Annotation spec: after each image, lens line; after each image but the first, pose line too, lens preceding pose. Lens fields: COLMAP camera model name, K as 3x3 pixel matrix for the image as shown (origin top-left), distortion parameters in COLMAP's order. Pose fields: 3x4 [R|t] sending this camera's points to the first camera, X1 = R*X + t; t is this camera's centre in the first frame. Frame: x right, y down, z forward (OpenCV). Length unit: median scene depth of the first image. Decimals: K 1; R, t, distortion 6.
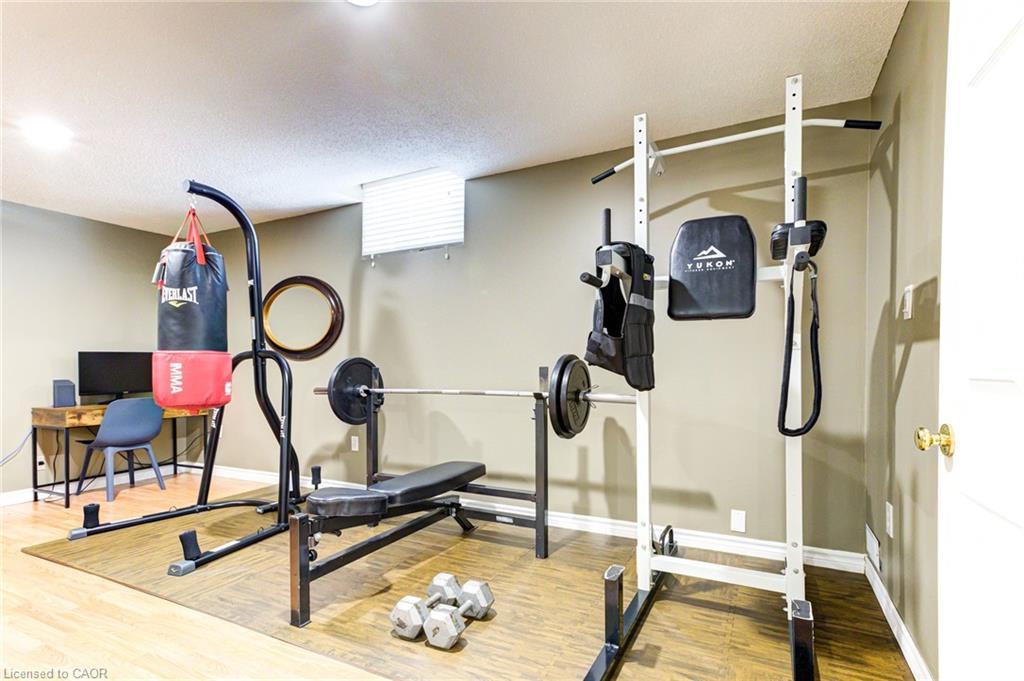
lens RADIAL K [[473.3, 0, 527.0], [0, 473.3, 371.8], [0, 0, 1]] dist [0.011833, 0.007294]
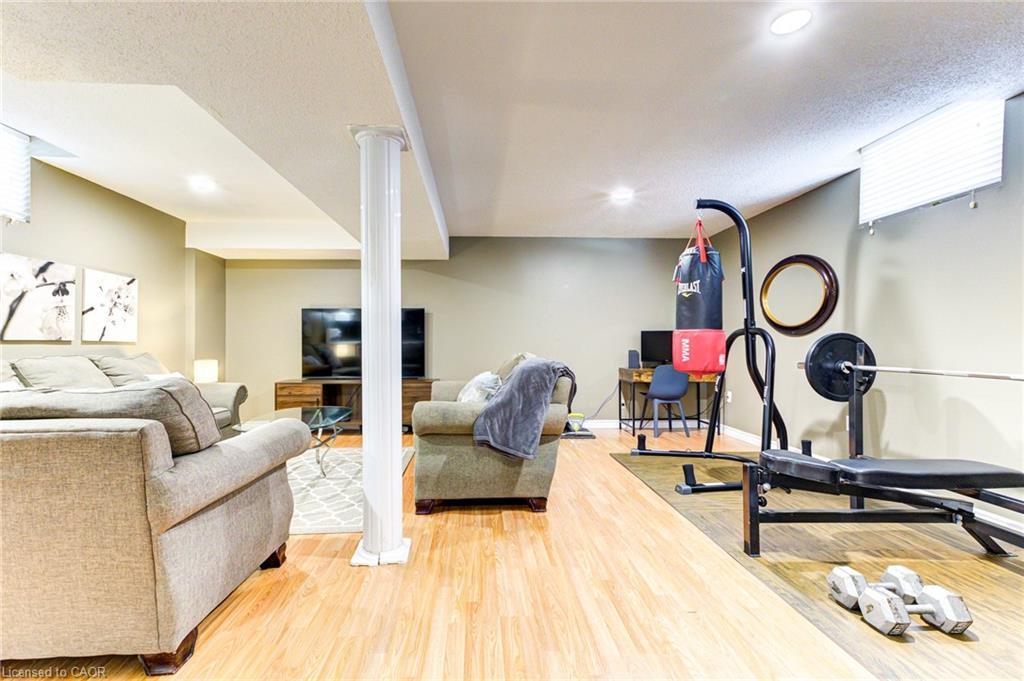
lens RADIAL K [[473.3, 0, 512.0], [0, 473.3, 340.2], [0, 0, 1]] dist [0.011833, 0.007294]
pose [[0.503021, 0.001348, -0.864273, 0.155014], [-0.014564, 0.999870, -0.006917, 0.001769], [0.864152, 0.016066, 0.502975, -0.083019]]
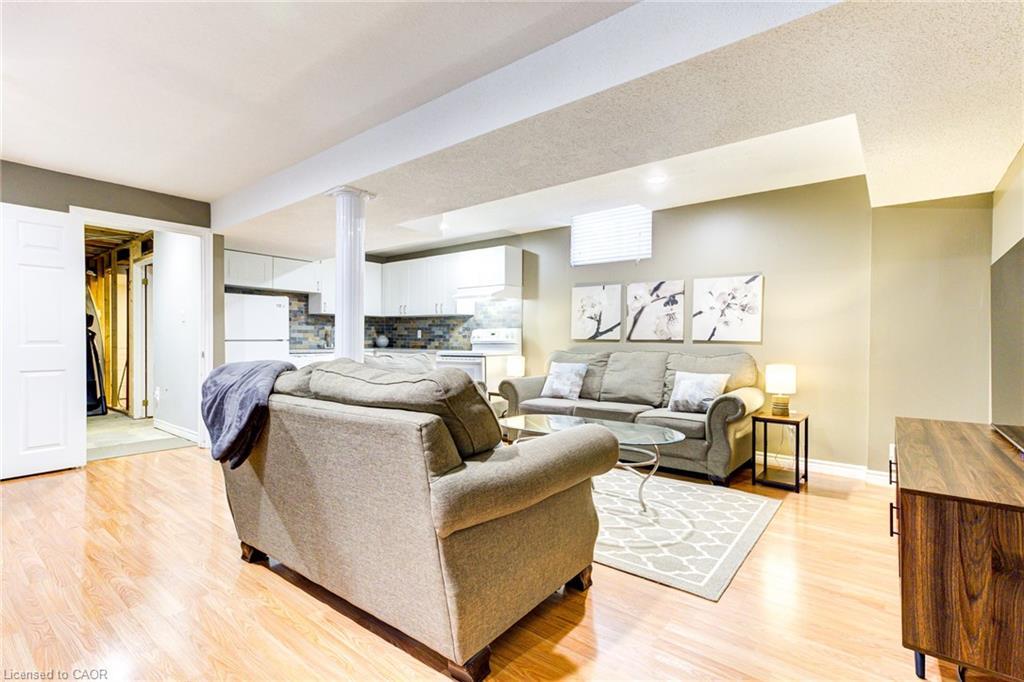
lens RADIAL K [[473.3, 0, 514.5], [0, 473.3, 341.9], [0, 0, 1]] dist [0.011833, 0.007294]
pose [[-0.977654, -0.002410, 0.210209, -1.480906], [0.000385, 0.999912, 0.013251, -0.004447], [-0.210222, 0.013036, -0.977567, 1.335366]]
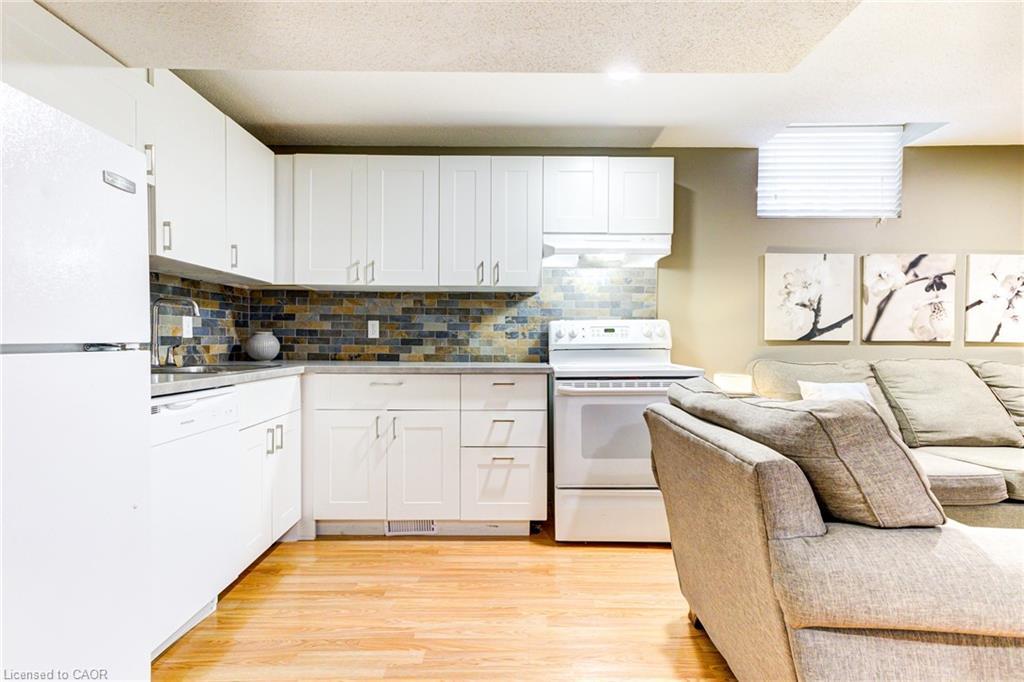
lens RADIAL K [[473.3, 0, 512.0], [0, 473.3, 340.2], [0, 0, 1]] dist [0.011833, 0.007294]
pose [[-0.892279, 0.001644, -0.451481, -0.181763], [-0.004056, 0.999924, 0.011658, -0.000802], [0.451466, 0.012233, -0.892205, 0.090197]]
